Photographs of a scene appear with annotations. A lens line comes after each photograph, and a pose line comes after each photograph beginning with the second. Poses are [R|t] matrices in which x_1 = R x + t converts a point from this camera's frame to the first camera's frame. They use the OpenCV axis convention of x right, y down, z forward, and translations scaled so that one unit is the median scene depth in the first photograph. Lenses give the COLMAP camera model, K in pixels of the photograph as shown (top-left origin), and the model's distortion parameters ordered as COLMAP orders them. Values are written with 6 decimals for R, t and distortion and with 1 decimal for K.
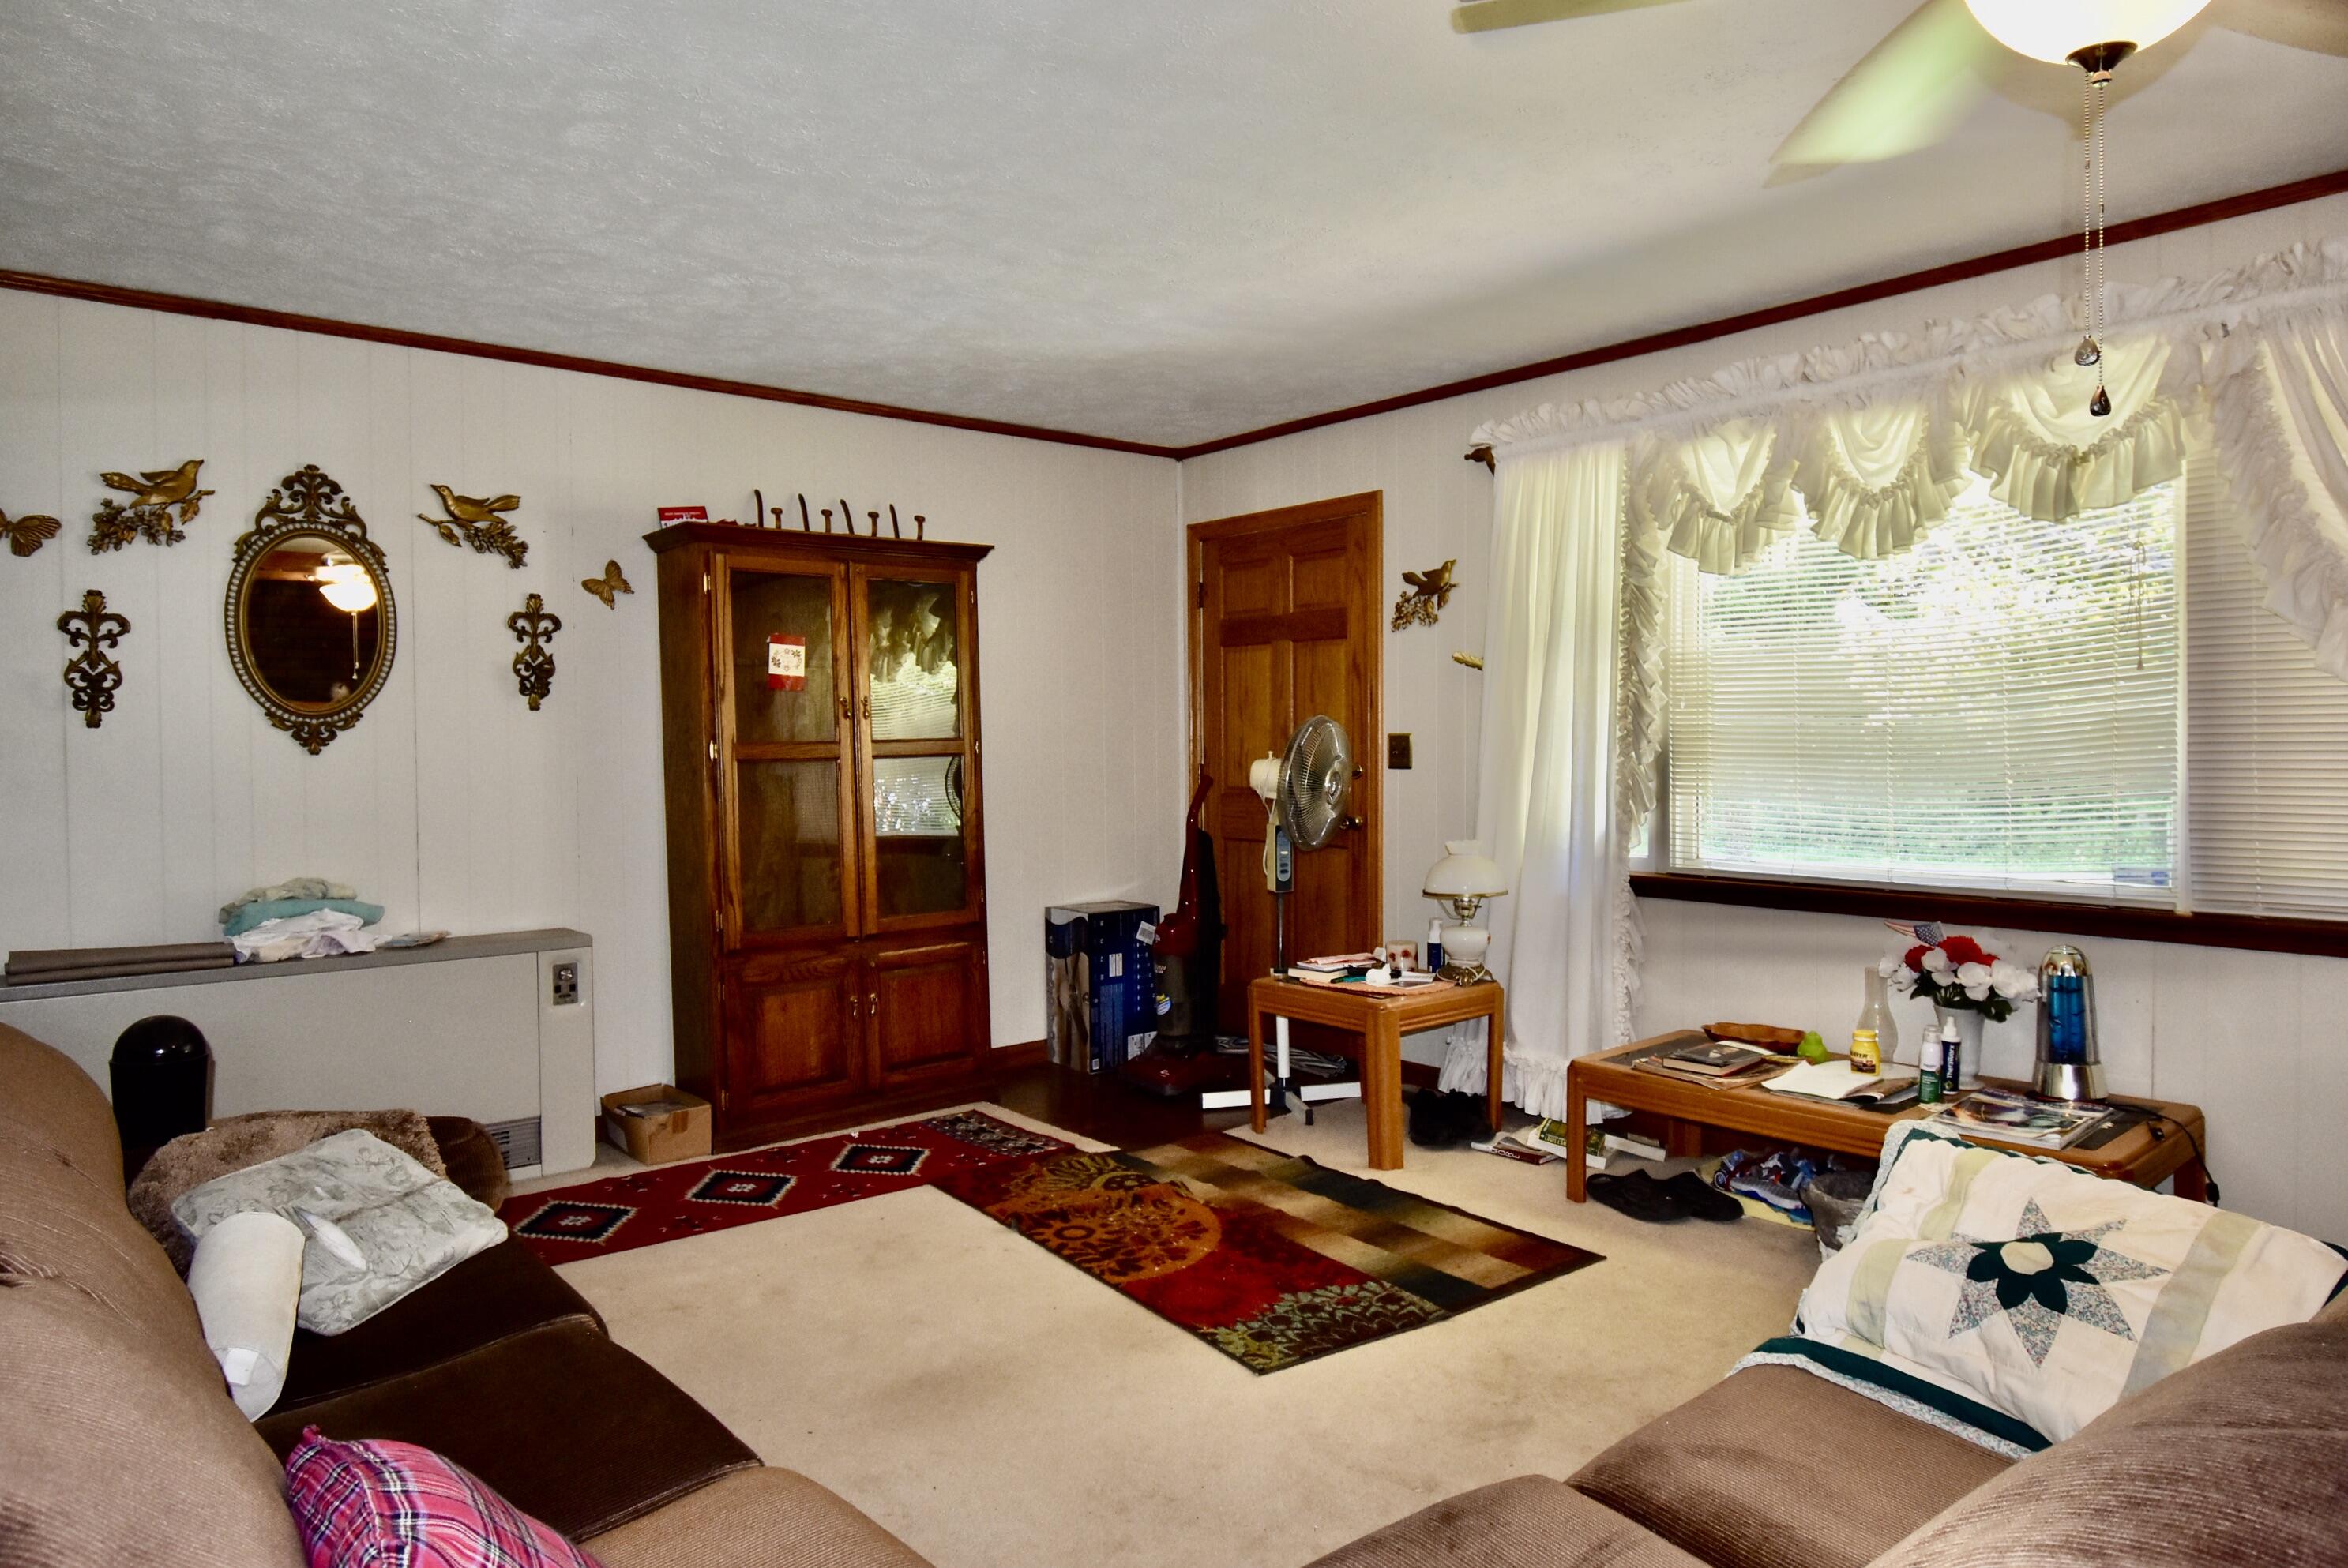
lens RADIAL K [[1492.0, 0, 1174.0], [0, 1492.0, 784.0], [0, 0, 1]] dist [0.016043, -0.028818]
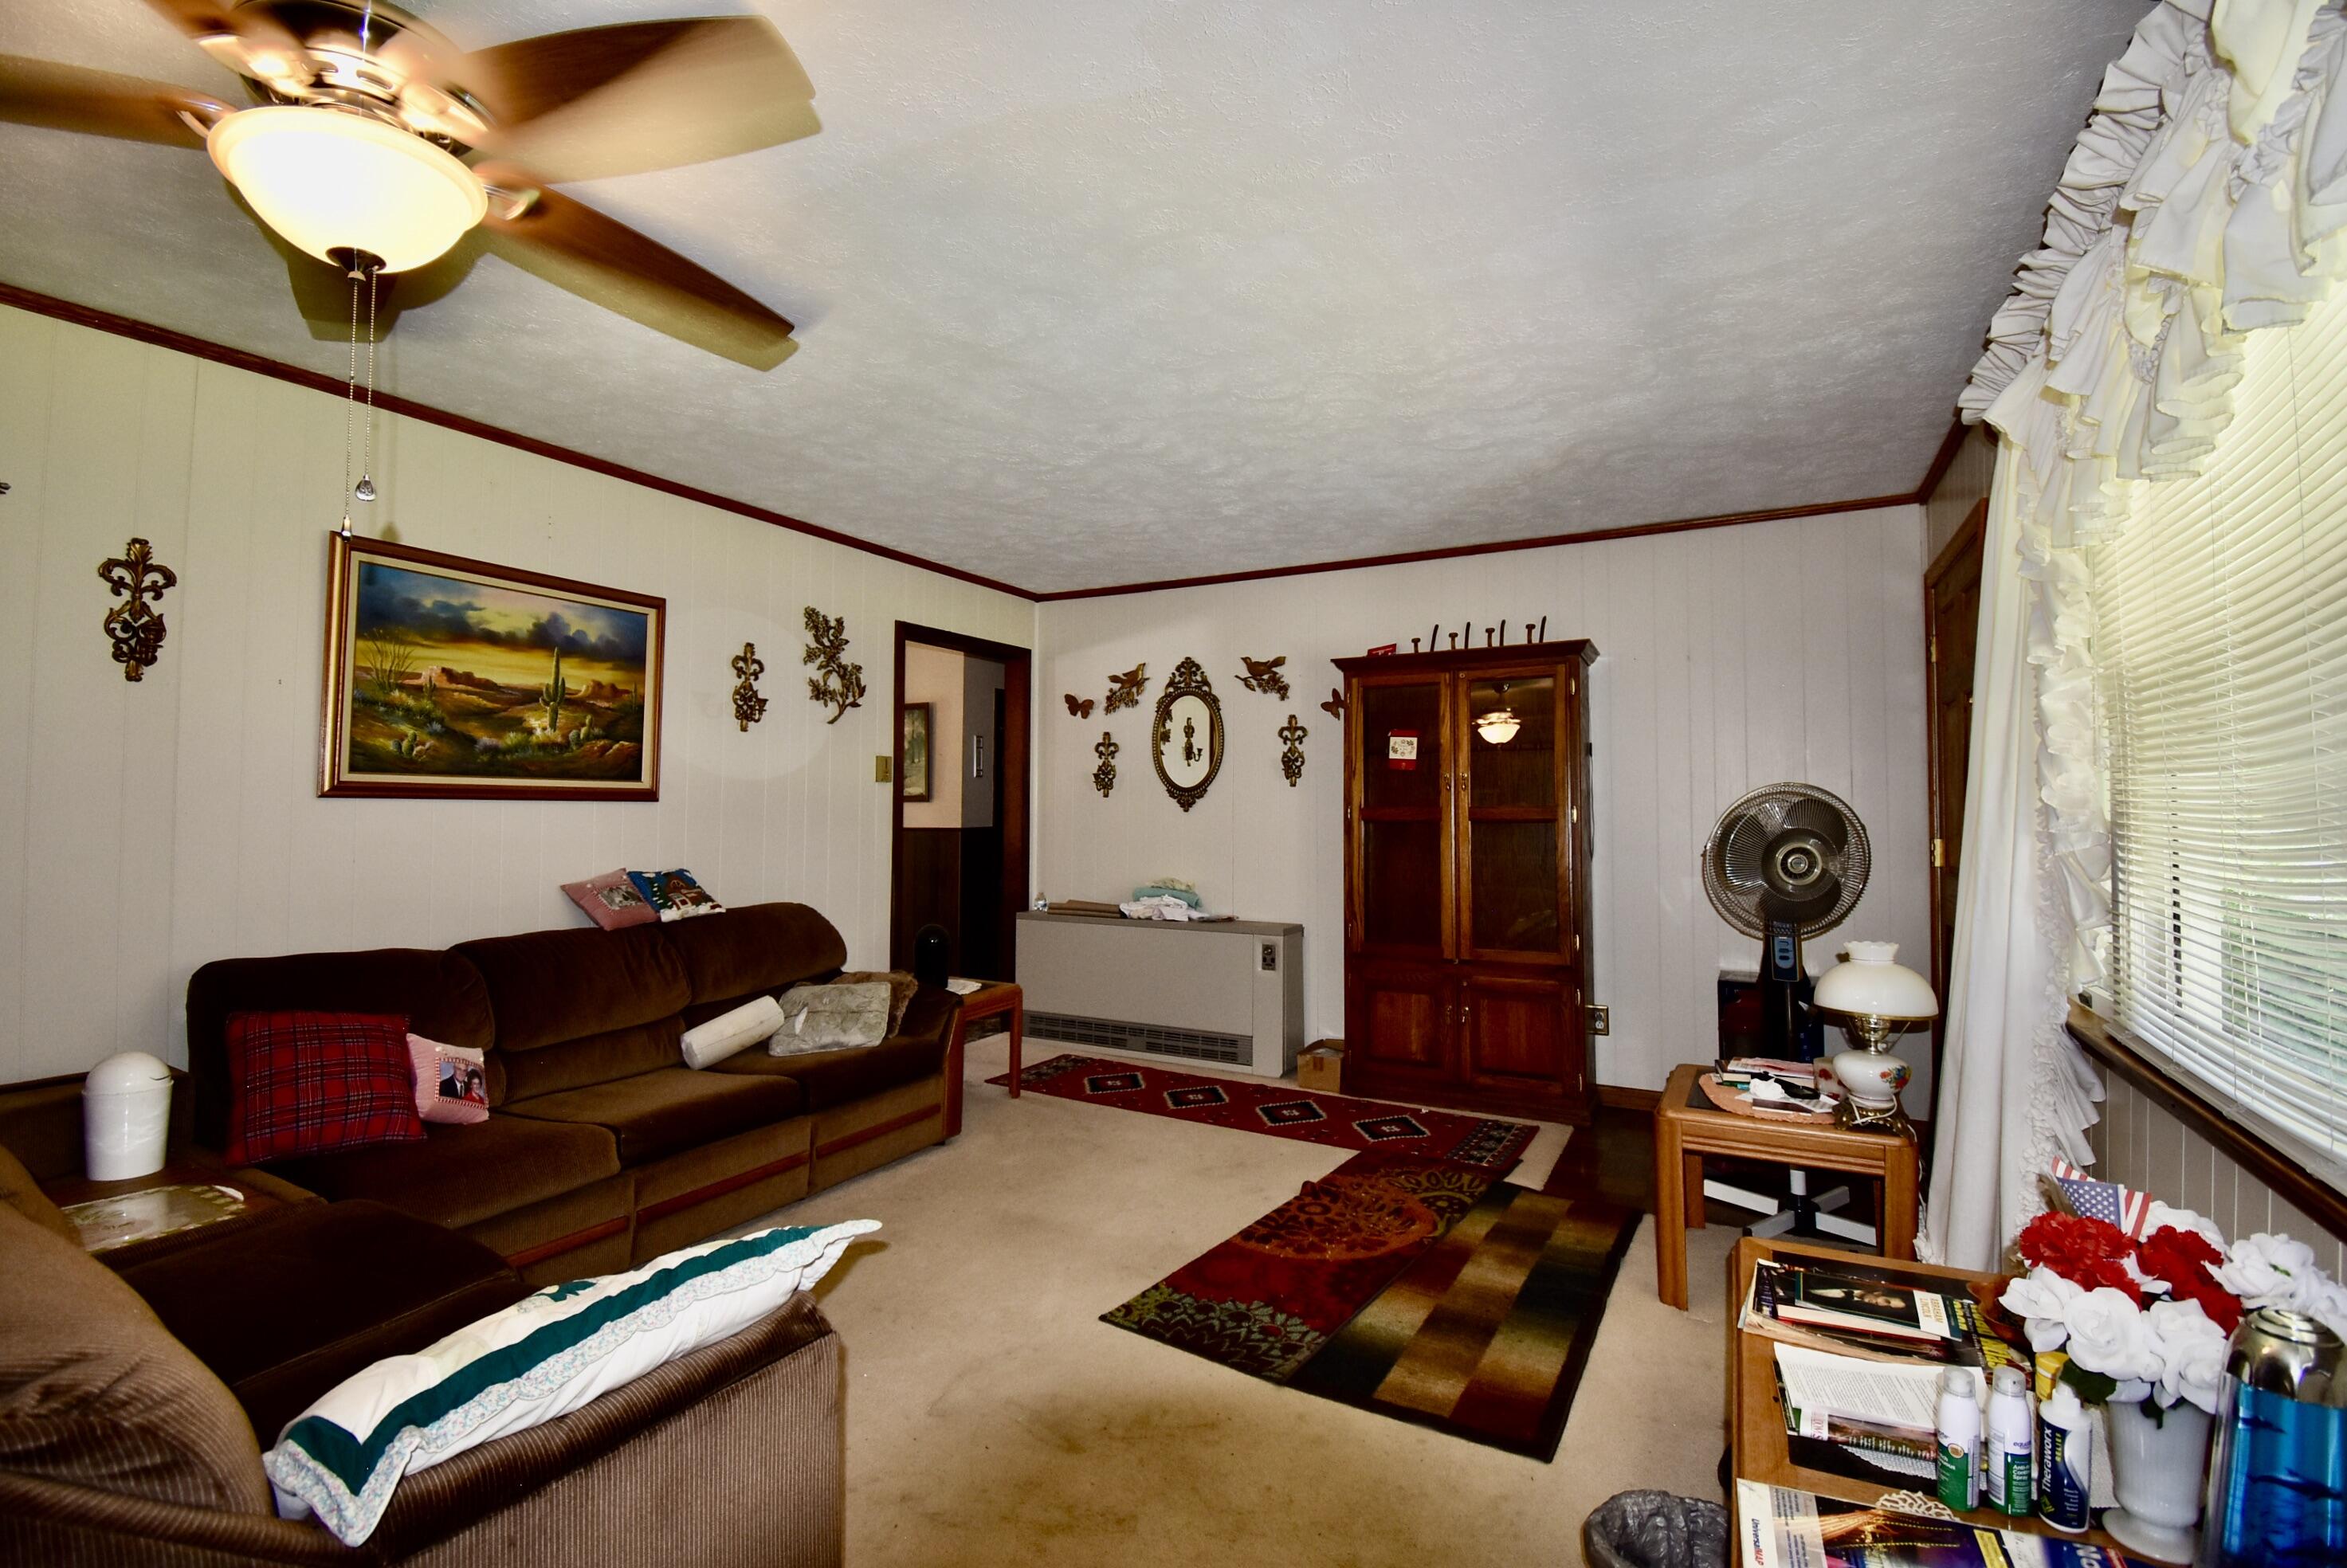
lens RADIAL K [[1047.1, 0, 1165.5], [0, 1047.1, 770.8], [0, 0, 1]] dist [0.020666, -0.023959]
pose [[0.364966, -0.025603, -0.930669, 0.644275], [-0.037113, 0.998427, -0.042021, -0.015308], [0.930281, 0.049876, 0.363442, 0.514352]]
